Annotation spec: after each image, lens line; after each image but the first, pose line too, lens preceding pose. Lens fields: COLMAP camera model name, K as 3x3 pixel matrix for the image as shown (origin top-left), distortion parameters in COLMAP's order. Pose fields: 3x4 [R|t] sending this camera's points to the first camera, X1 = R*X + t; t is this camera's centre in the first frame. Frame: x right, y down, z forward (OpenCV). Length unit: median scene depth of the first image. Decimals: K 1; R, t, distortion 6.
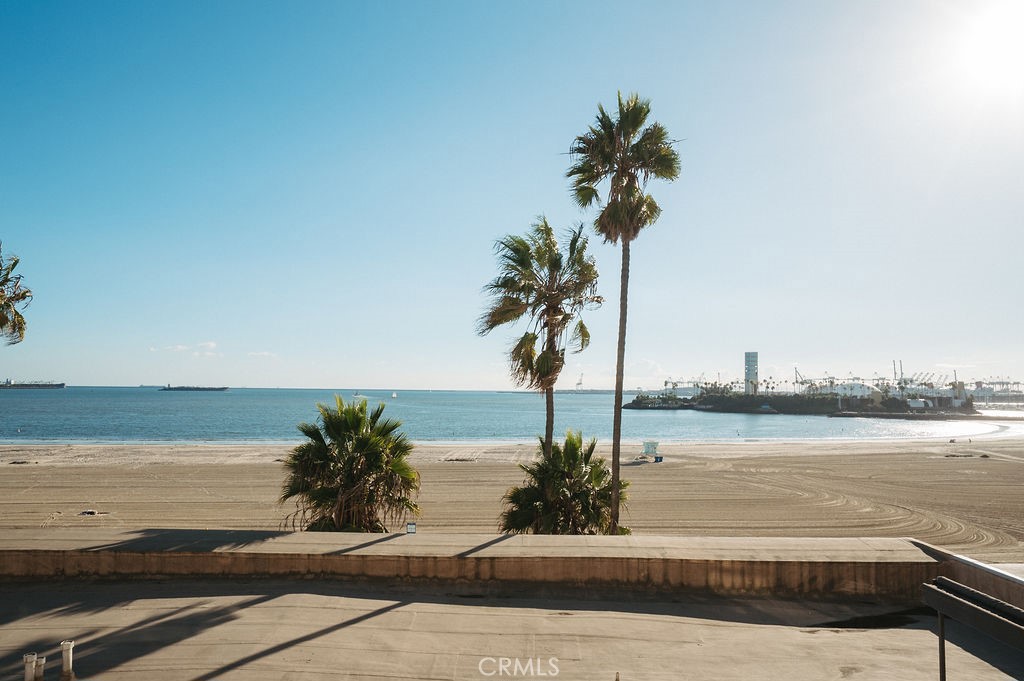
lens RADIAL K [[697.9, 0, 510.6], [0, 697.9, 376.0], [0, 0, 1]] dist [-0.022177, 0.050583]
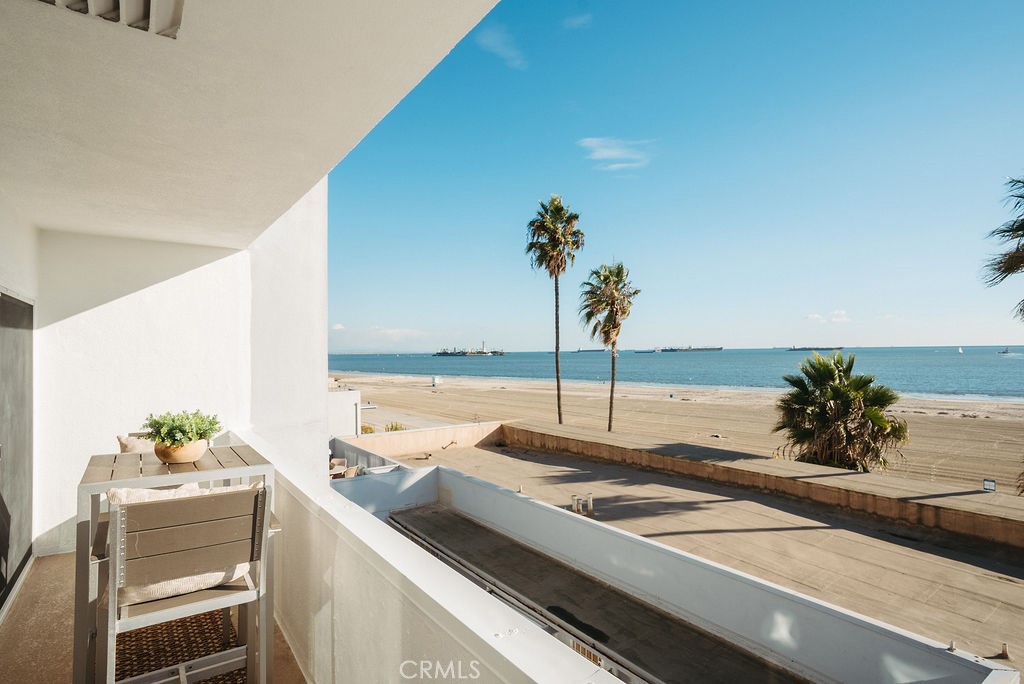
lens RADIAL K [[541.3, 0, 512.0], [0, 541.3, 342.0], [0, 0, 1]] dist [-0.049463, 0.033327]
pose [[0.574667, -0.033800, -0.817689, 0.212307], [0.036666, 0.999207, -0.015534, 0.005855], [0.817565, -0.021054, 0.575451, 0.034821]]
